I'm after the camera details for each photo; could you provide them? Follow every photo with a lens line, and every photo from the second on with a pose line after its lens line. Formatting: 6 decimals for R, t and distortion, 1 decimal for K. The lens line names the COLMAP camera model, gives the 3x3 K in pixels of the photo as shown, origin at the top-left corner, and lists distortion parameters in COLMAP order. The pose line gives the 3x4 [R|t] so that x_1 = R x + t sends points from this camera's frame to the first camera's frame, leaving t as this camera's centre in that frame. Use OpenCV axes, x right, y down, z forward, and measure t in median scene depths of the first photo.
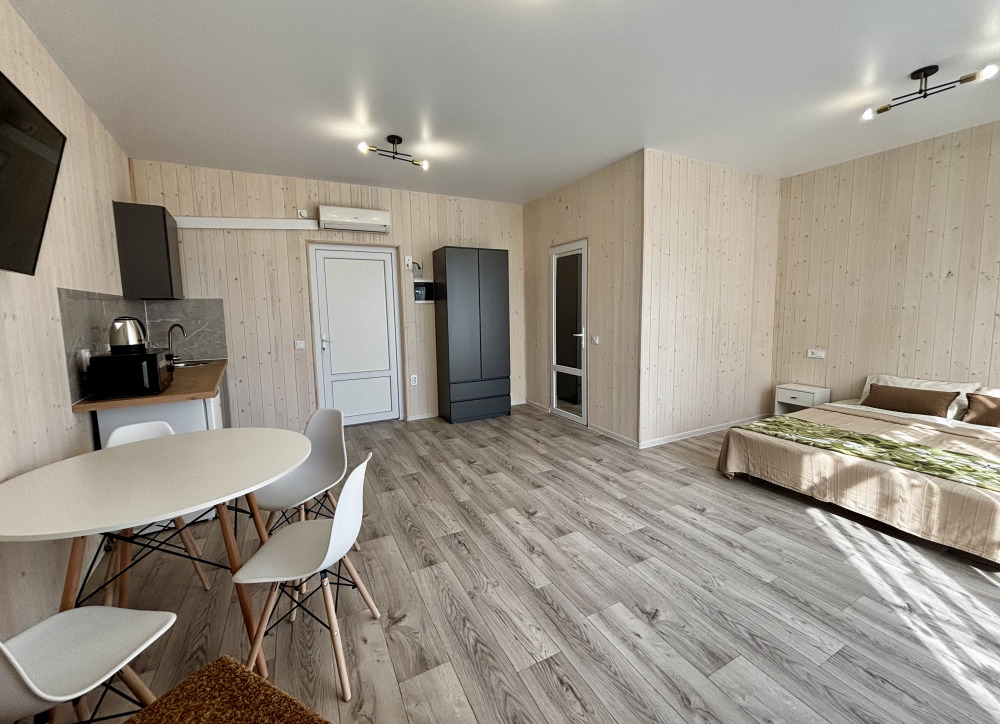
lens RADIAL K [[406.1, 0, 502.6], [0, 406.1, 356.3], [0, 0, 1]] dist [0.000548, 0.000027]
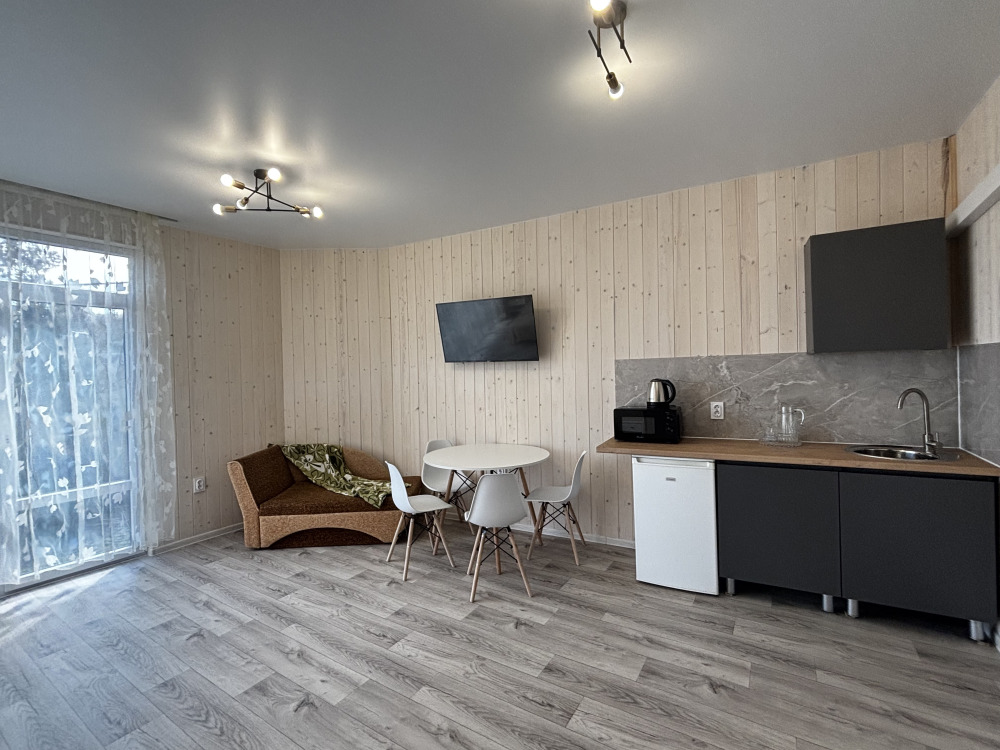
lens RADIAL K [[444.2, 0, 497.0], [0, 444.2, 374.3], [0, 0, 1]] dist [-0.008409, -0.000827]
pose [[-0.867733, 0.045258, -0.494967, 0.148942], [-0.013788, 0.993271, 0.114993, -0.266313], [0.496840, 0.106608, -0.861269, 1.975009]]
